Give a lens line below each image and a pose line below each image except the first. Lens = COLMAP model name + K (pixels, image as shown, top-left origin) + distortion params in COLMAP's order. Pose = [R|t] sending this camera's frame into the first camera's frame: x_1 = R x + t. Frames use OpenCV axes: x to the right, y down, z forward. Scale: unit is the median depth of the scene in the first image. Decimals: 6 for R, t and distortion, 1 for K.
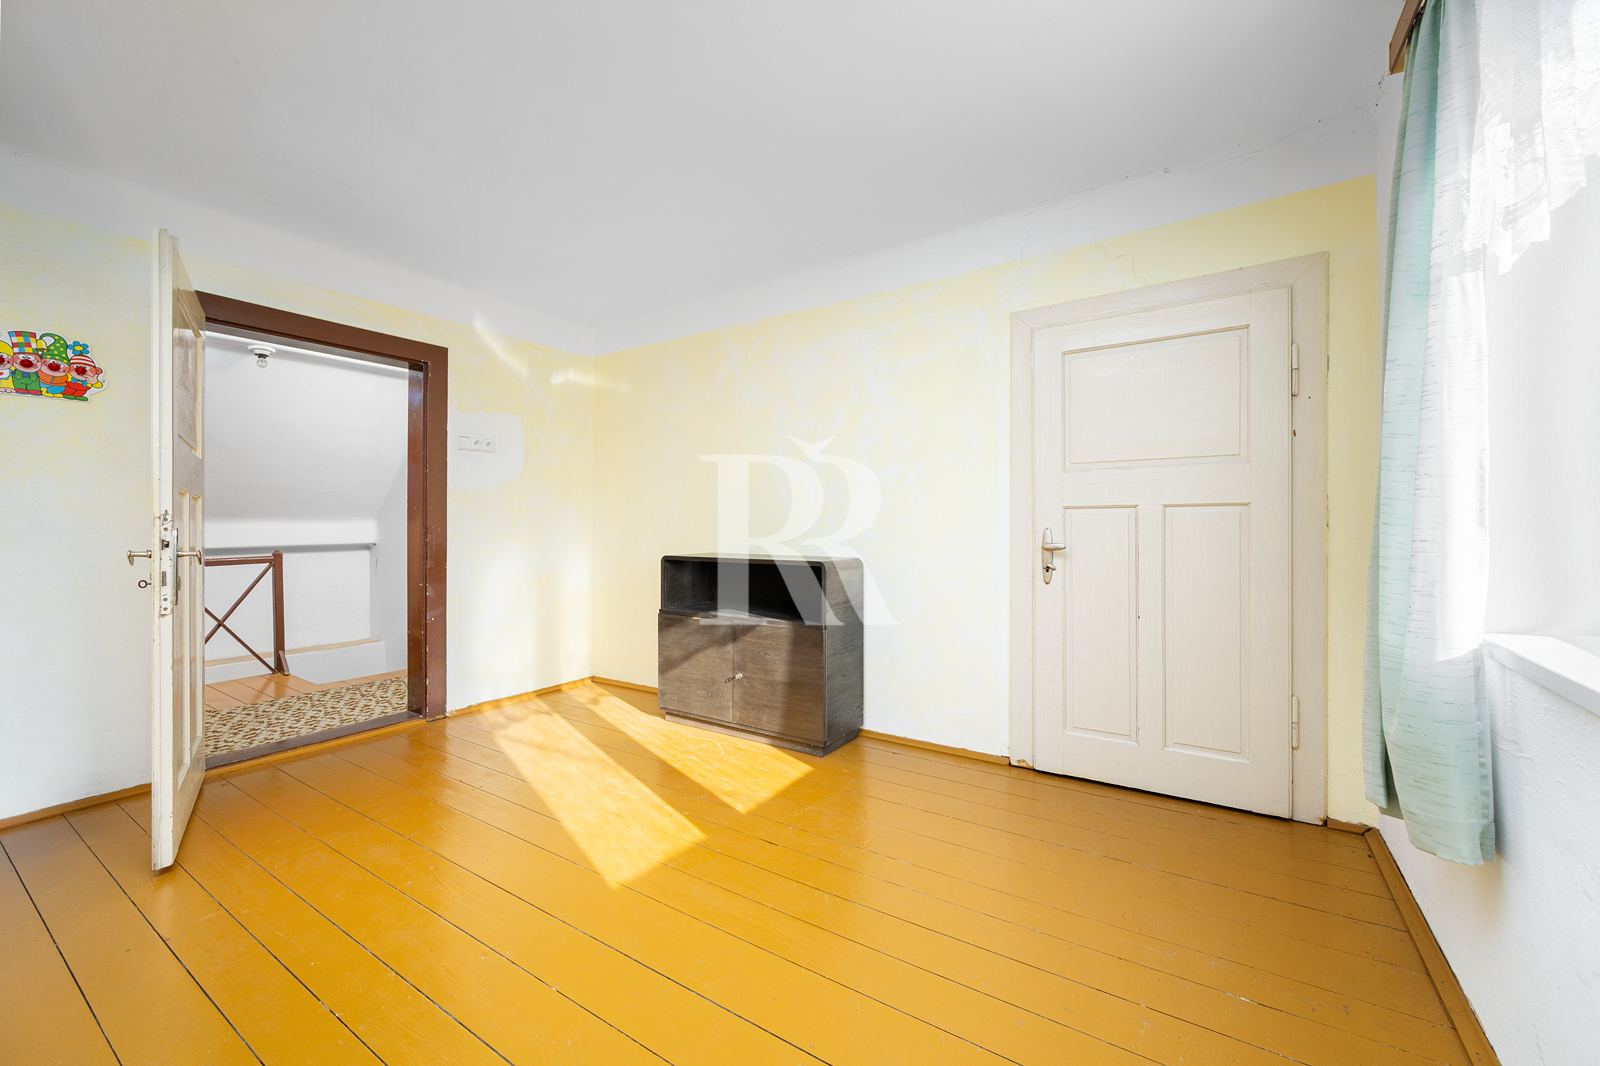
lens RADIAL K [[635.6, 0, 802.5], [0, 635.6, 522.3], [0, 0, 1]] dist [0.001111, -0.000082]
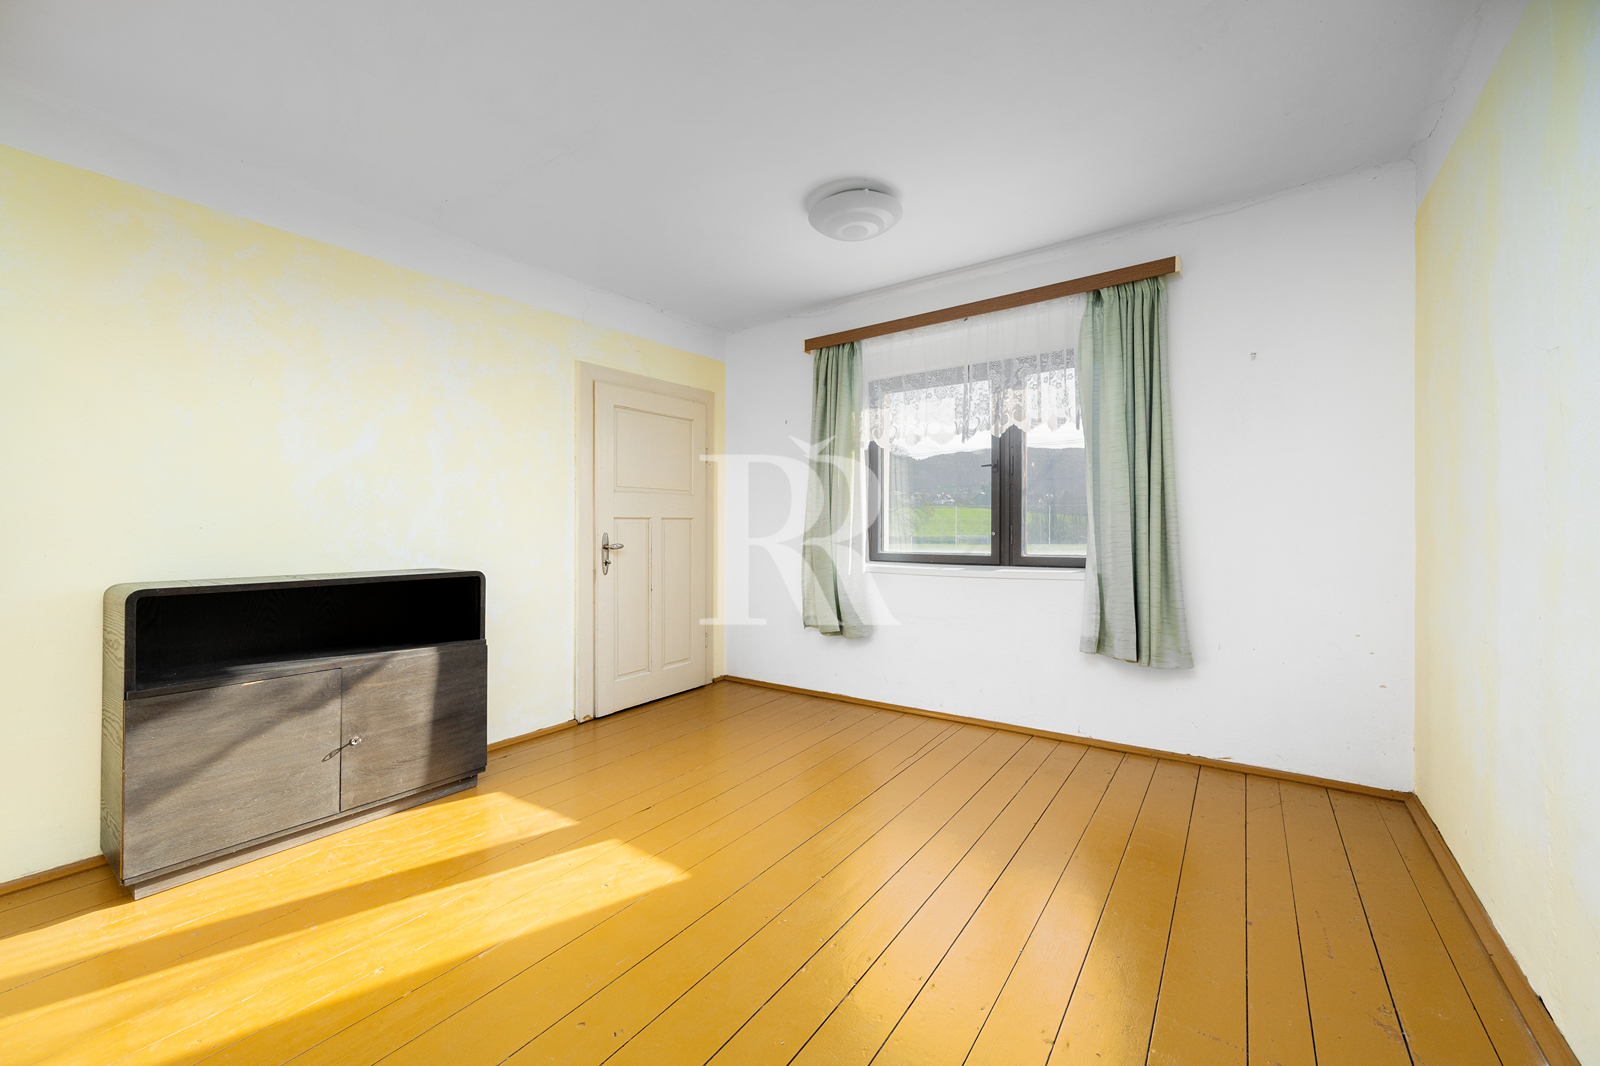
lens RADIAL K [[635.6, 0, 802.5], [0, 635.6, 522.3], [0, 0, 1]] dist [0.001111, -0.000082]
pose [[0.024196, 0.013617, 0.999614, -0.850473], [0.003922, 0.999898, -0.013716, 0.006459], [-0.999700, 0.004253, 0.024140, 0.497794]]
